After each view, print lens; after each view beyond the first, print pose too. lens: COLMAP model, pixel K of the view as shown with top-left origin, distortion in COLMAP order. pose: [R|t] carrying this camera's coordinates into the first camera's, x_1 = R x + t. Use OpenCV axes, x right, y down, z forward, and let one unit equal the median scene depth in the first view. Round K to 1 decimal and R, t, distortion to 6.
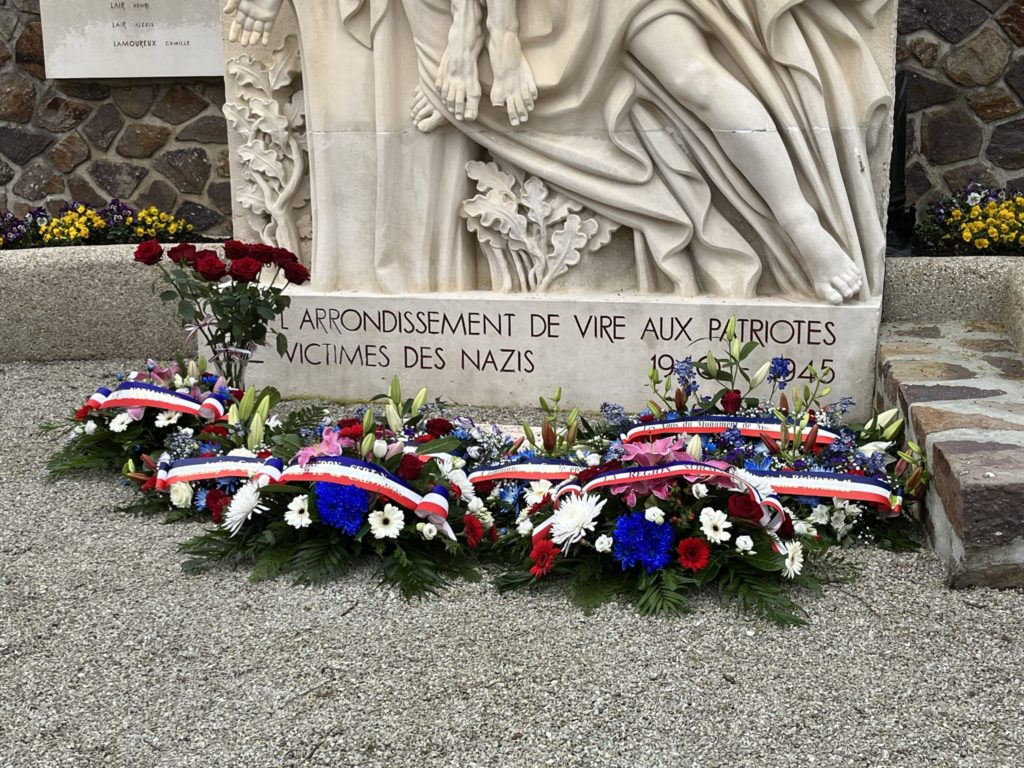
lens RADIAL K [[1403.0, 0, 512.0], [0, 1403.0, 384.0], [0, 0, 1]] dist [0.004113, 0.002013]
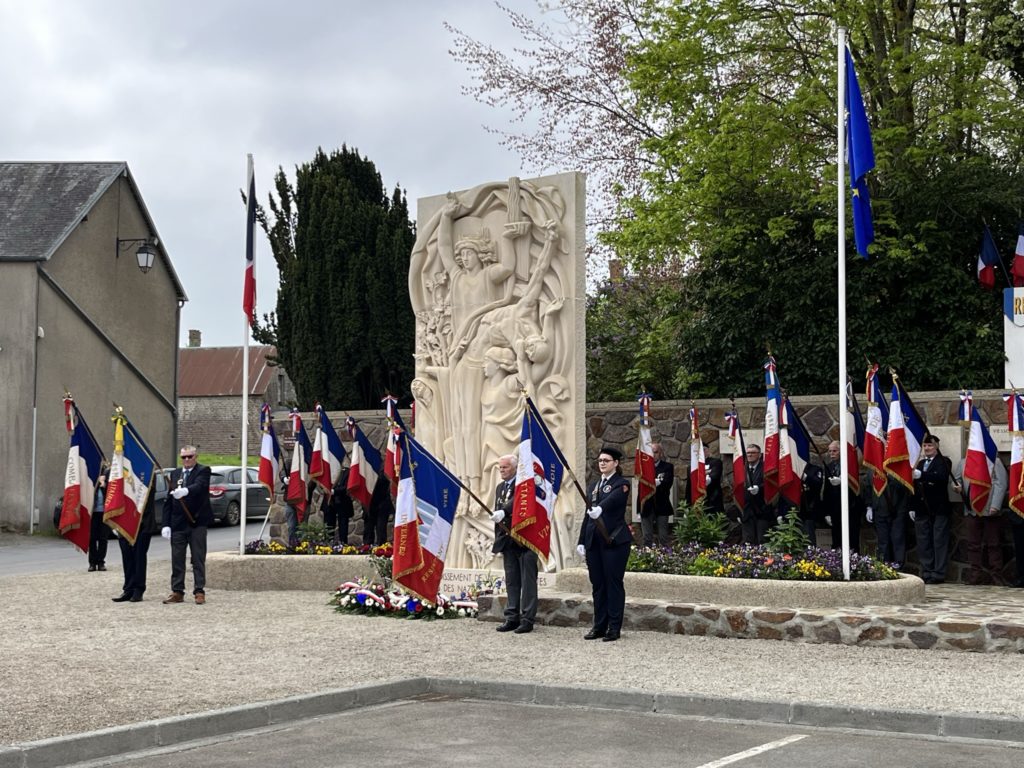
lens RADIAL K [[1519.5, 0, 512.0], [0, 1519.5, 384.0], [0, 0, 1]] dist [0.239768, -0.998053]
pose [[0.897605, -0.006385, -0.440754, 1.664753], [-0.114559, 0.962158, -0.247240, 0.392593], [0.425653, 0.272417, 0.862907, -2.154361]]
